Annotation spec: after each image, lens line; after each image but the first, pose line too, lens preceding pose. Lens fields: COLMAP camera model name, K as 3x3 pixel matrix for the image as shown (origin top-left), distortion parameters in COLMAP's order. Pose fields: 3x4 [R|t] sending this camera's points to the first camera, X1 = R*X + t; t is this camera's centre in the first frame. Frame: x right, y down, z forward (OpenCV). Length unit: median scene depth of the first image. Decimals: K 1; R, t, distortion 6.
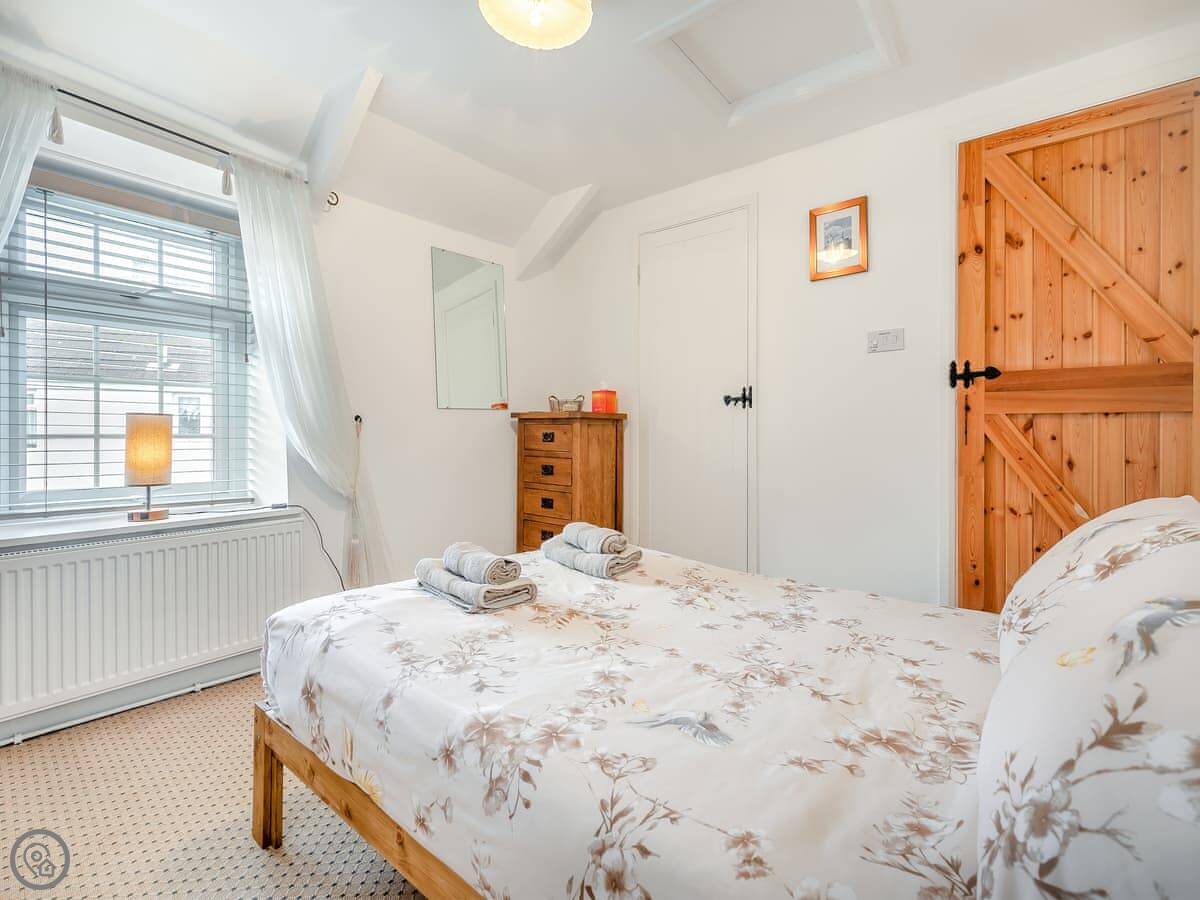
lens RADIAL K [[521.4, 0, 605.1], [0, 521.4, 432.7], [0, 0, 1]] dist [0.000308, -0.000233]
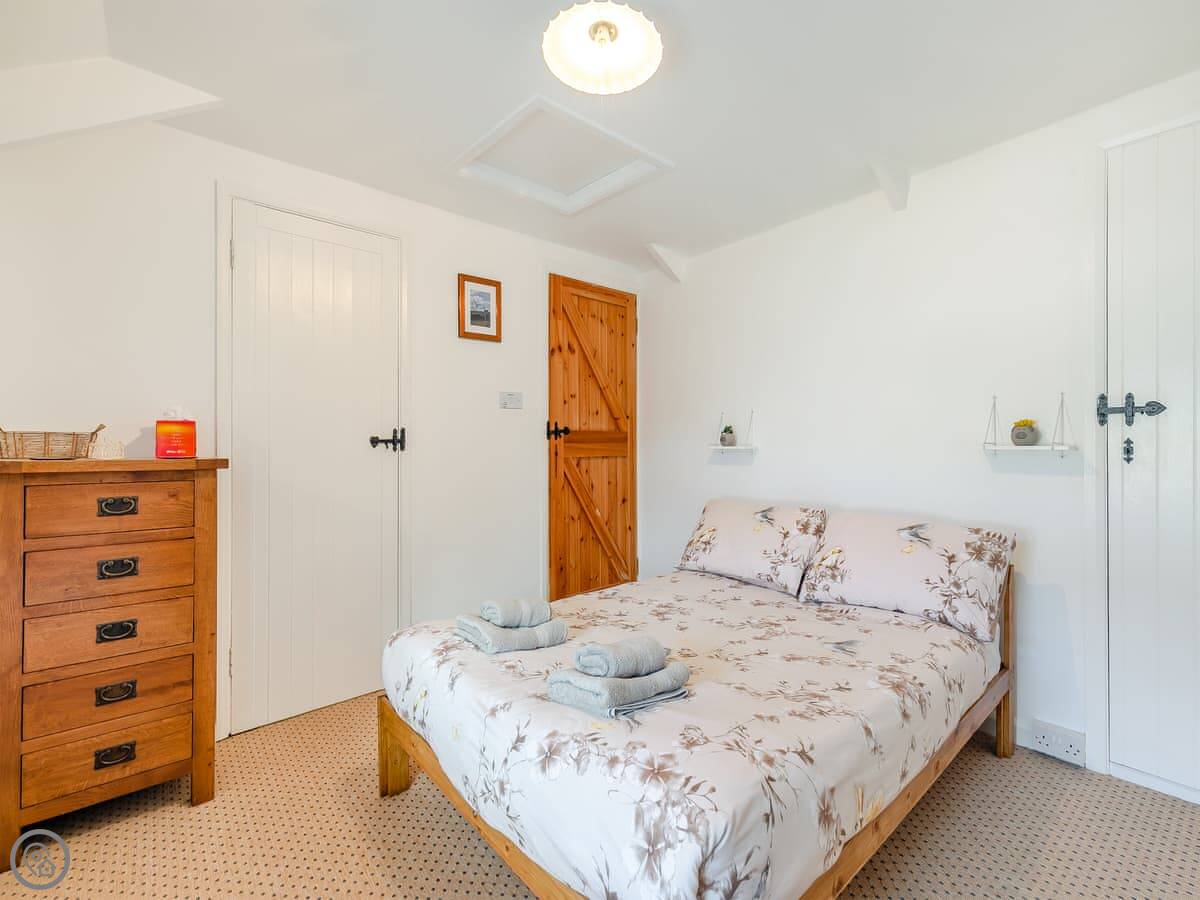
lens RADIAL K [[528.6, 0, 584.8], [0, 528.6, 445.8], [0, 0, 1]] dist [-0.002981, -0.000941]
pose [[0.218911, -0.006447, 0.975724, -0.787473], [0.006942, 0.999963, 0.005049, -0.078807], [-0.975720, 0.005668, 0.218948, 0.607476]]
